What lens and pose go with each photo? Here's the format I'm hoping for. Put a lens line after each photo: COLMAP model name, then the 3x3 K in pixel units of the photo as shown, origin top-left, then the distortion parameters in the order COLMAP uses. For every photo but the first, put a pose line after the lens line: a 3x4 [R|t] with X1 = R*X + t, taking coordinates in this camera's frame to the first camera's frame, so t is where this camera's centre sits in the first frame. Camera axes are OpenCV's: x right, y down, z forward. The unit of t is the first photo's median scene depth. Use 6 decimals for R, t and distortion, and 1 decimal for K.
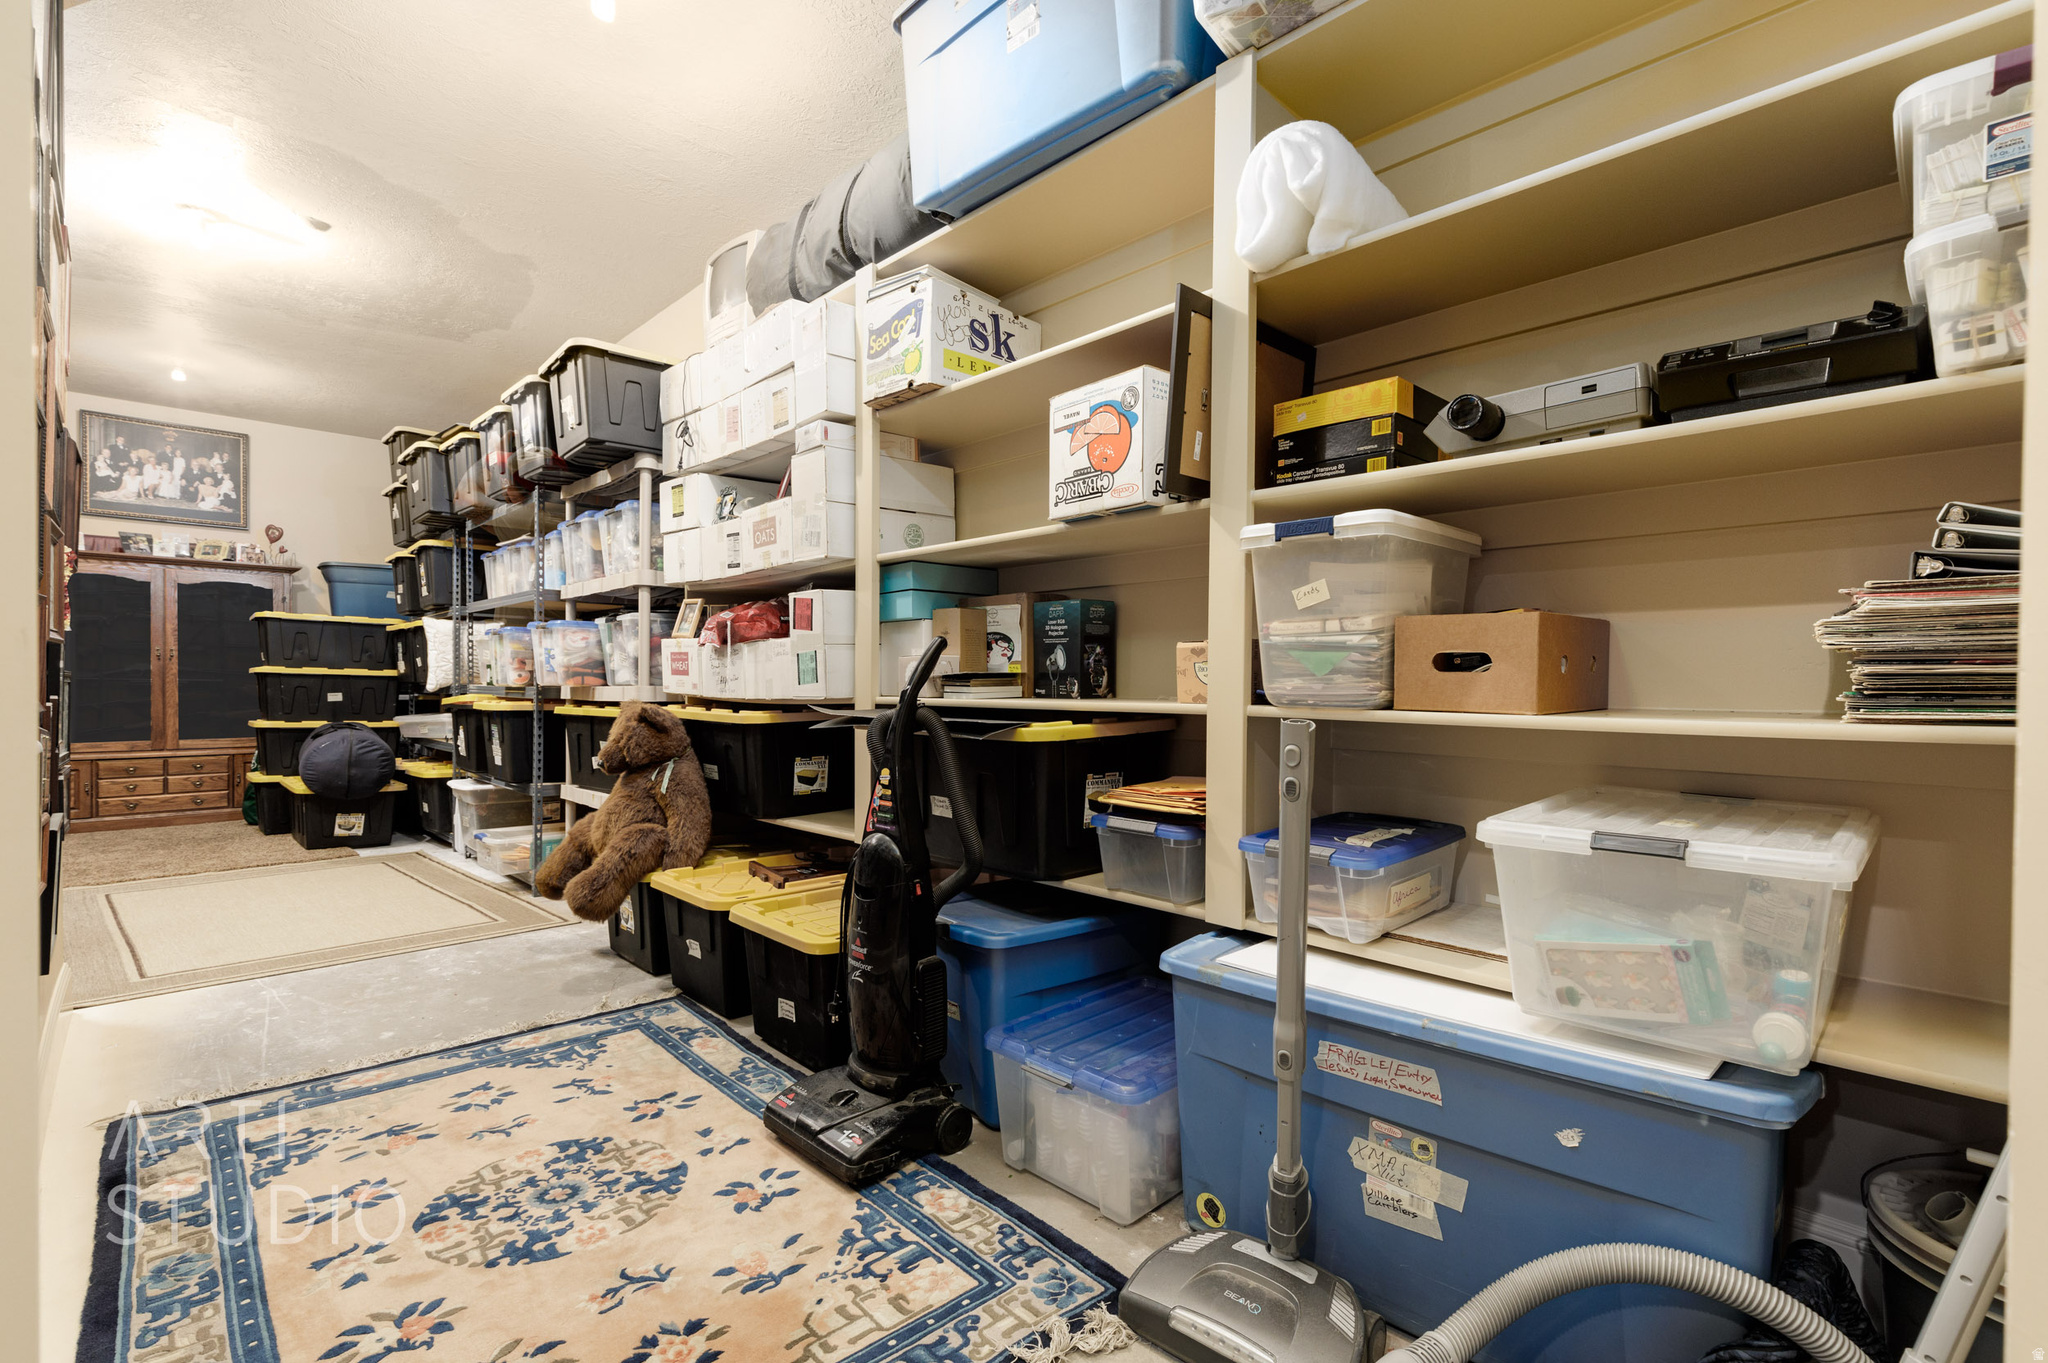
lens RADIAL K [[916.9, 0, 1036.0], [0, 916.9, 692.9], [0, 0, 1]] dist [0.008612, -0.000617]
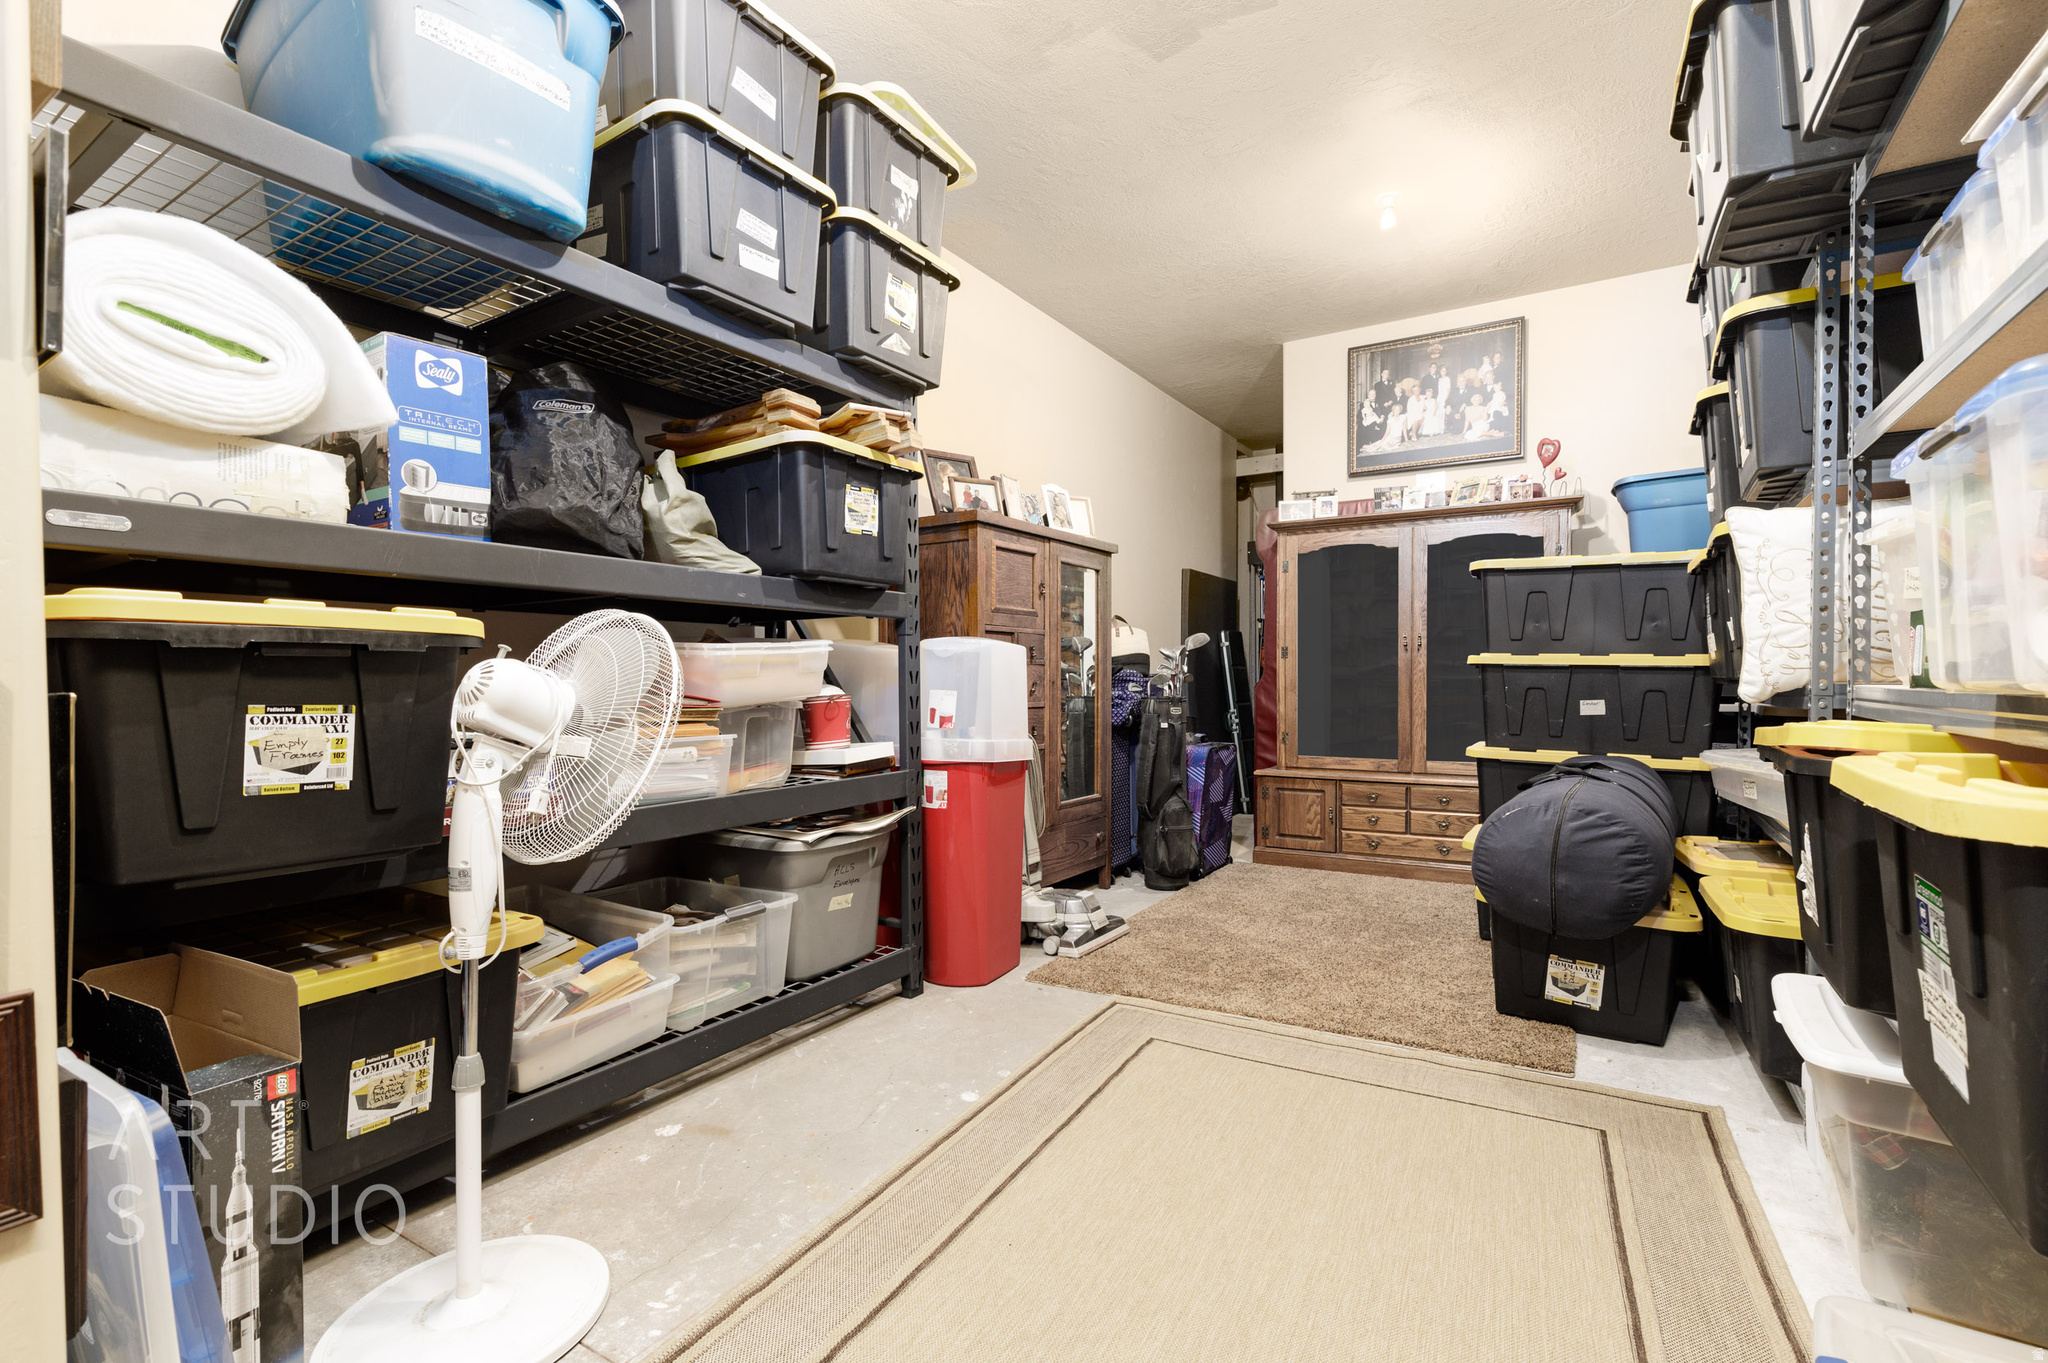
lens RADIAL K [[916.9, 0, 1037.1], [0, 916.9, 694.1], [0, 0, 1]] dist [0.008612, -0.000617]
pose [[0.245801, 0.008599, -0.969282, -0.309628], [-0.004101, 0.999961, 0.007831, -0.005680], [0.969312, 0.002050, 0.245827, 0.533993]]
